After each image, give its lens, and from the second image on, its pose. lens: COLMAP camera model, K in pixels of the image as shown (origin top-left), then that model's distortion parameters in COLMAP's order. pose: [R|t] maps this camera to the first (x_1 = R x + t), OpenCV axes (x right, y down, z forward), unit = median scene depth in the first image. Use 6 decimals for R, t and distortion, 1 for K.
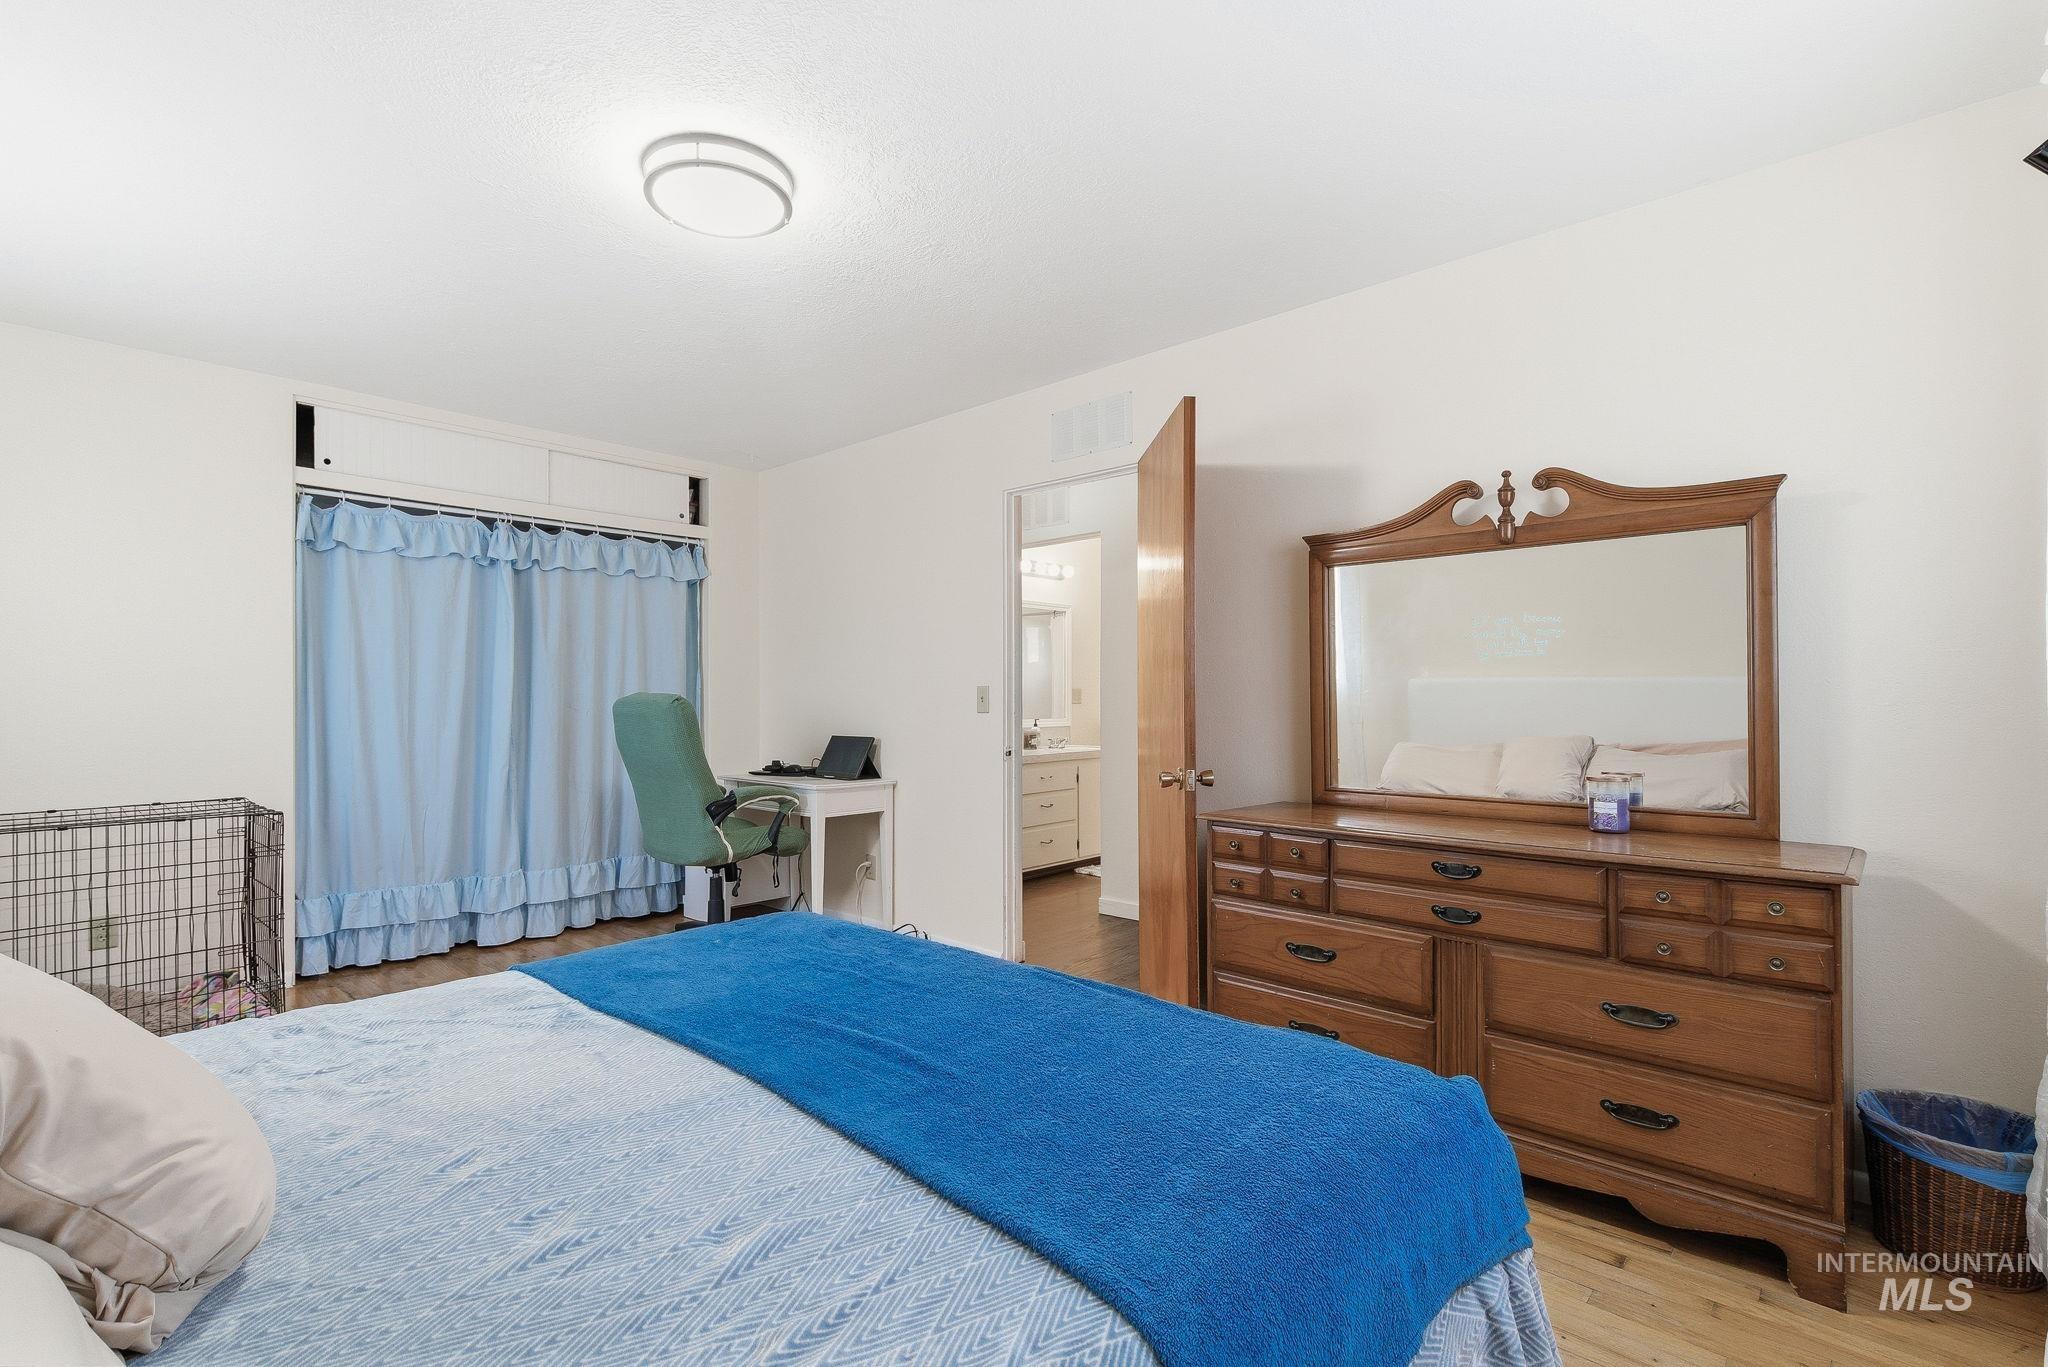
lens RADIAL K [[937.5, 0, 1018.1], [0, 937.5, 693.3], [0, 0, 1]] dist [0.011349, -0.003459]
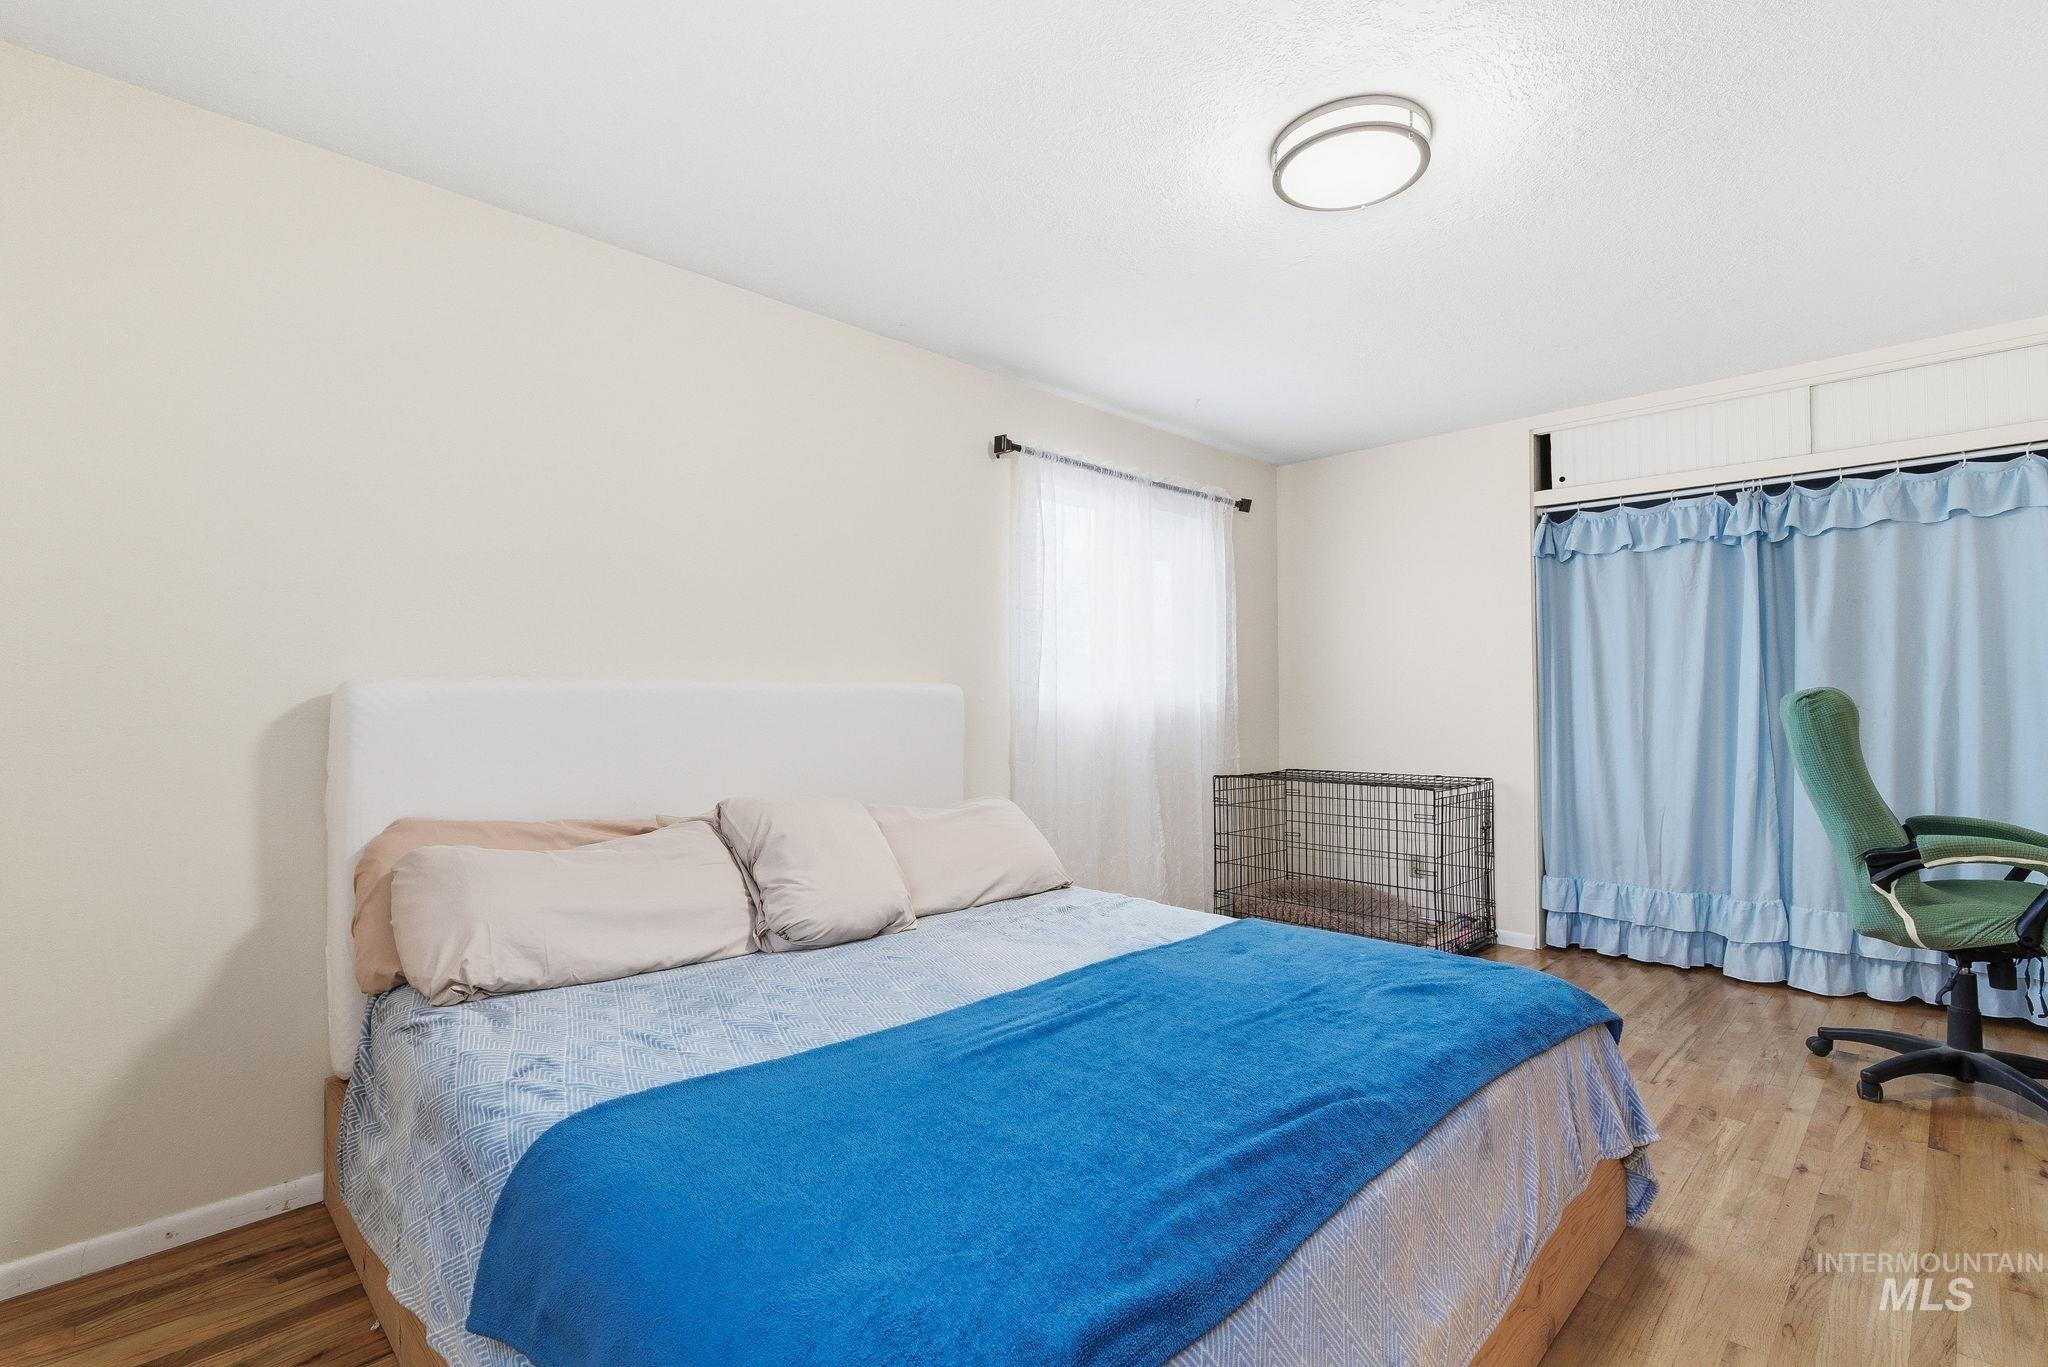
lens RADIAL K [[937.5, 0, 1022.3], [0, 937.5, 689.5], [0, 0, 1]] dist [0.011349, -0.003459]
pose [[-0.029755, -0.007640, -0.999528, 0.356094], [0.008370, 0.999934, -0.007892, 0.001114], [0.999522, -0.008601, -0.029689, 0.385677]]
